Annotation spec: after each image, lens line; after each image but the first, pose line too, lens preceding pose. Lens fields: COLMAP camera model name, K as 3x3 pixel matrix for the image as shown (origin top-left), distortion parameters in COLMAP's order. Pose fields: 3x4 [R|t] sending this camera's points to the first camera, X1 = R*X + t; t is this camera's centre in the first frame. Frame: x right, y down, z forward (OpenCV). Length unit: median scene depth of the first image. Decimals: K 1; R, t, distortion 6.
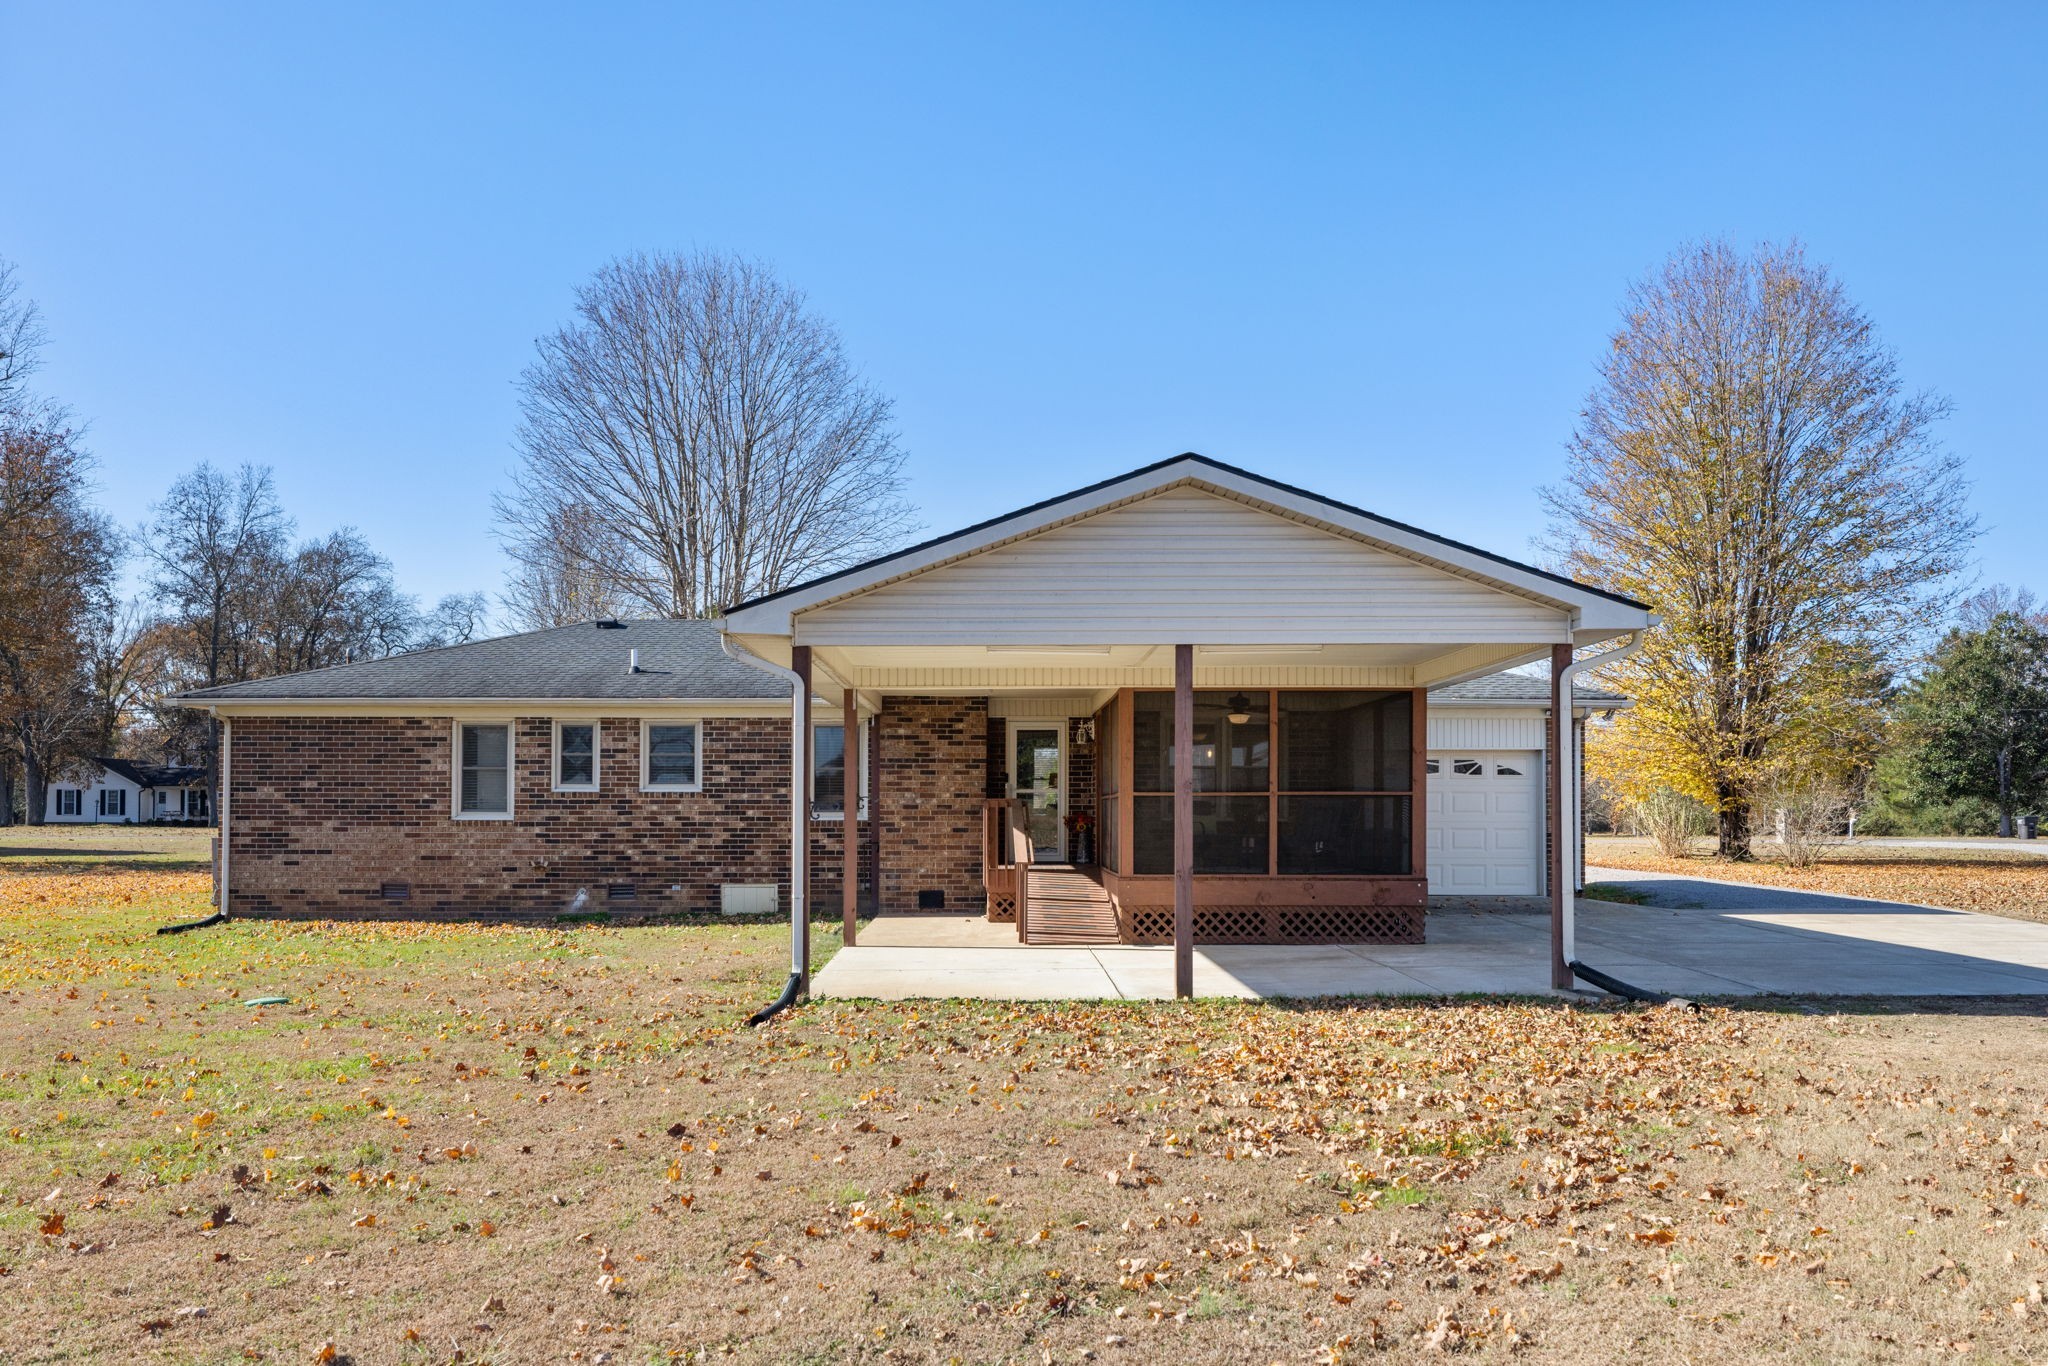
lens RADIAL K [[1743.1, 0, 1024.0], [0, 1743.1, 683.0], [0, 0, 1]] dist [-0.008121, 0.002117]
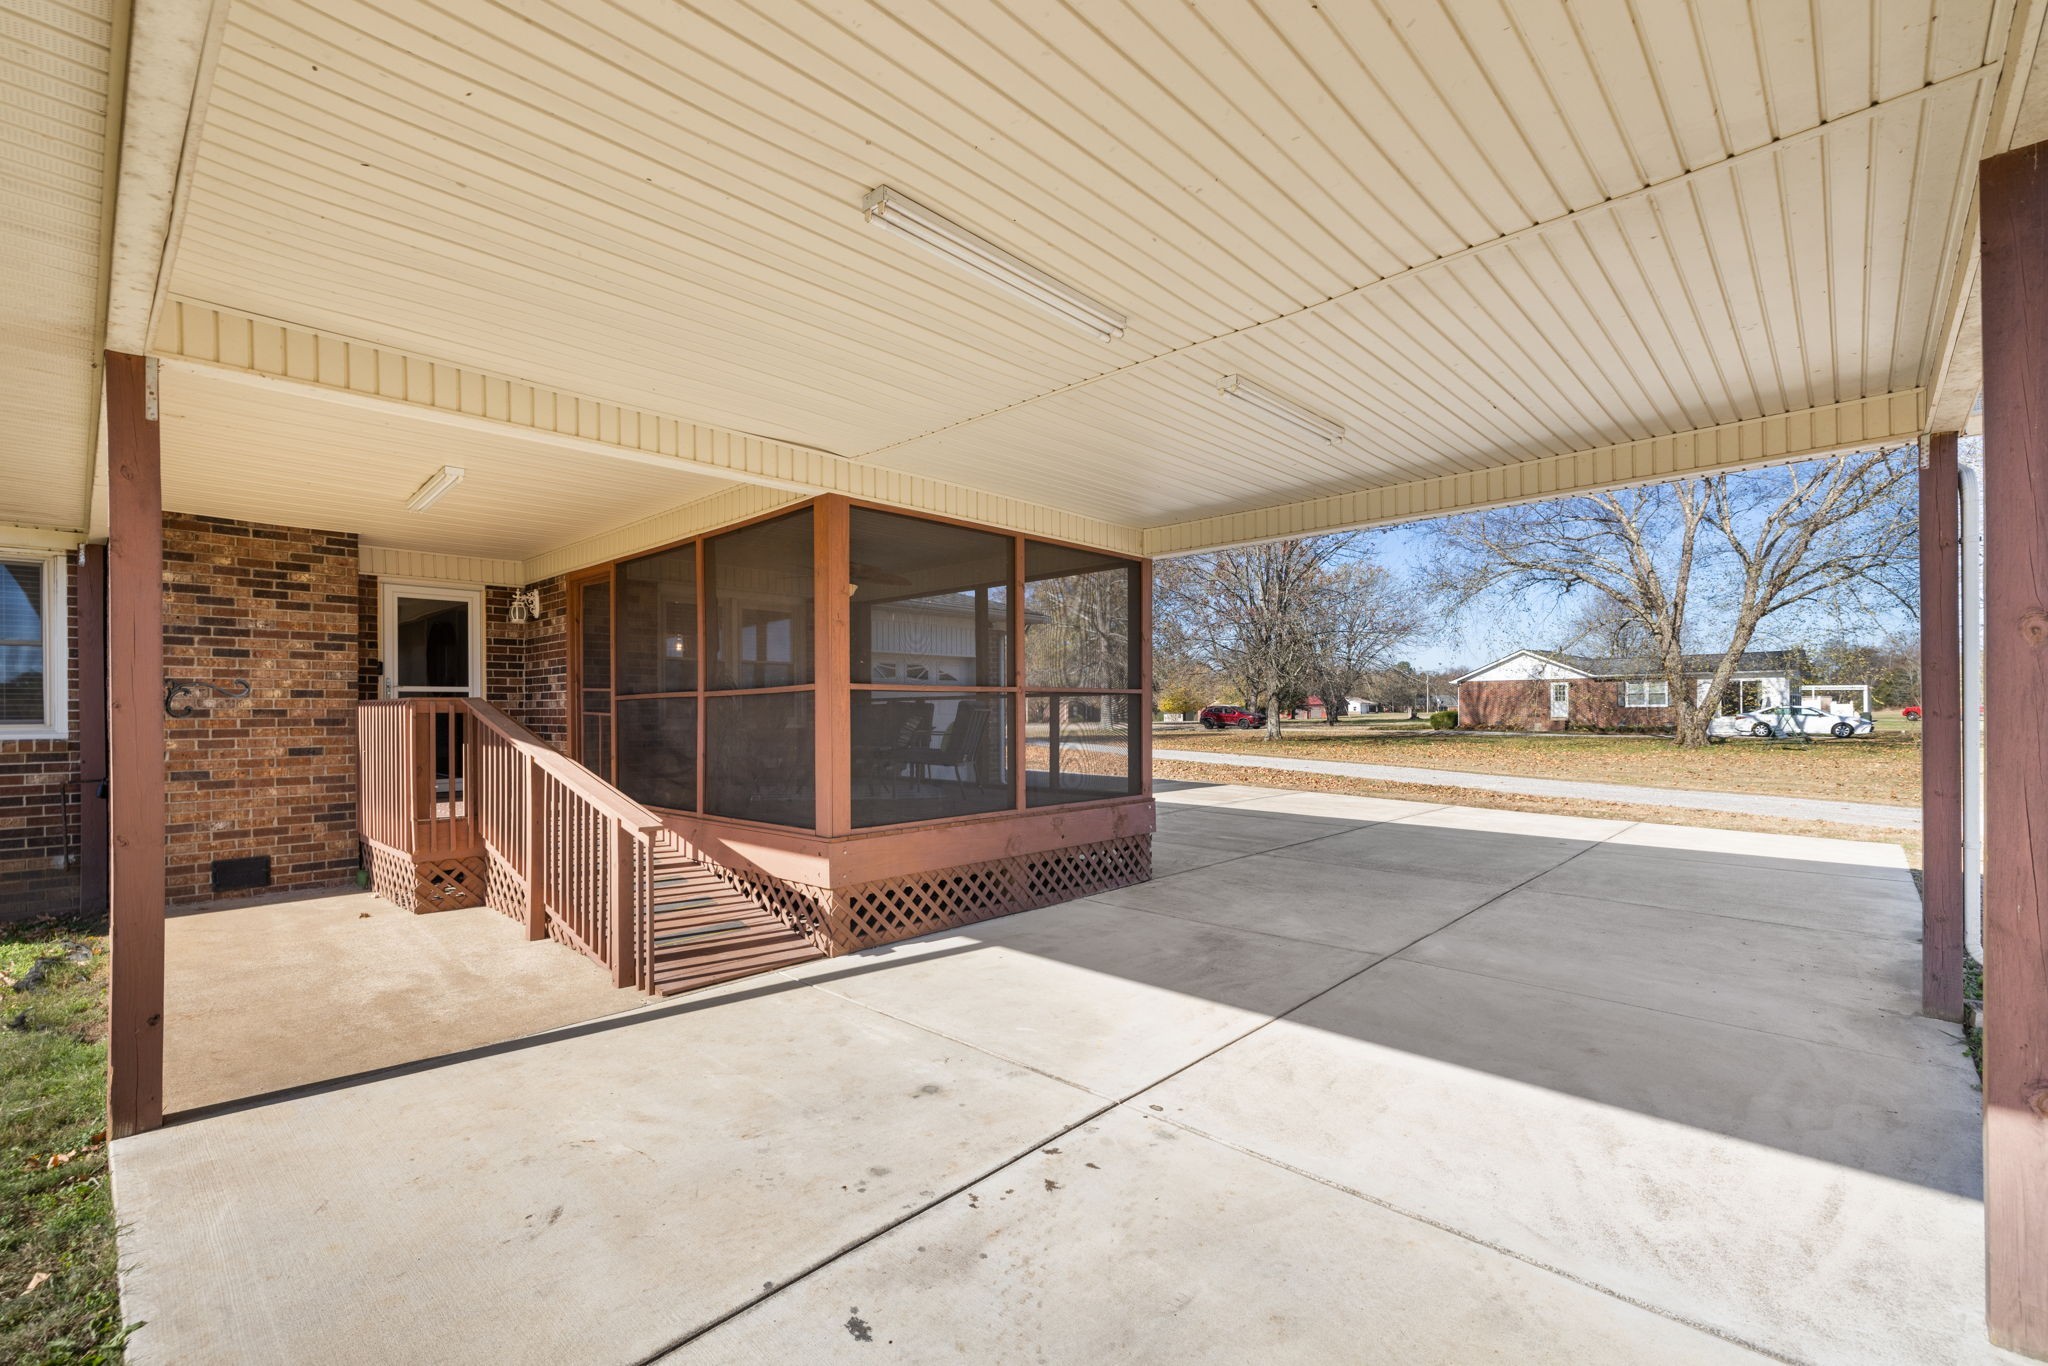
lens RADIAL K [[885.0, 0, 1027.6], [0, 885.0, 711.0], [0, 0, 1]] dist [0.000206, -0.000013]
pose [[0.695585, -0.003790, 0.718434, -0.080234], [-0.045759, 0.997722, 0.049568, 0.042953], [-0.716985, -0.067354, 0.693827, 0.597292]]
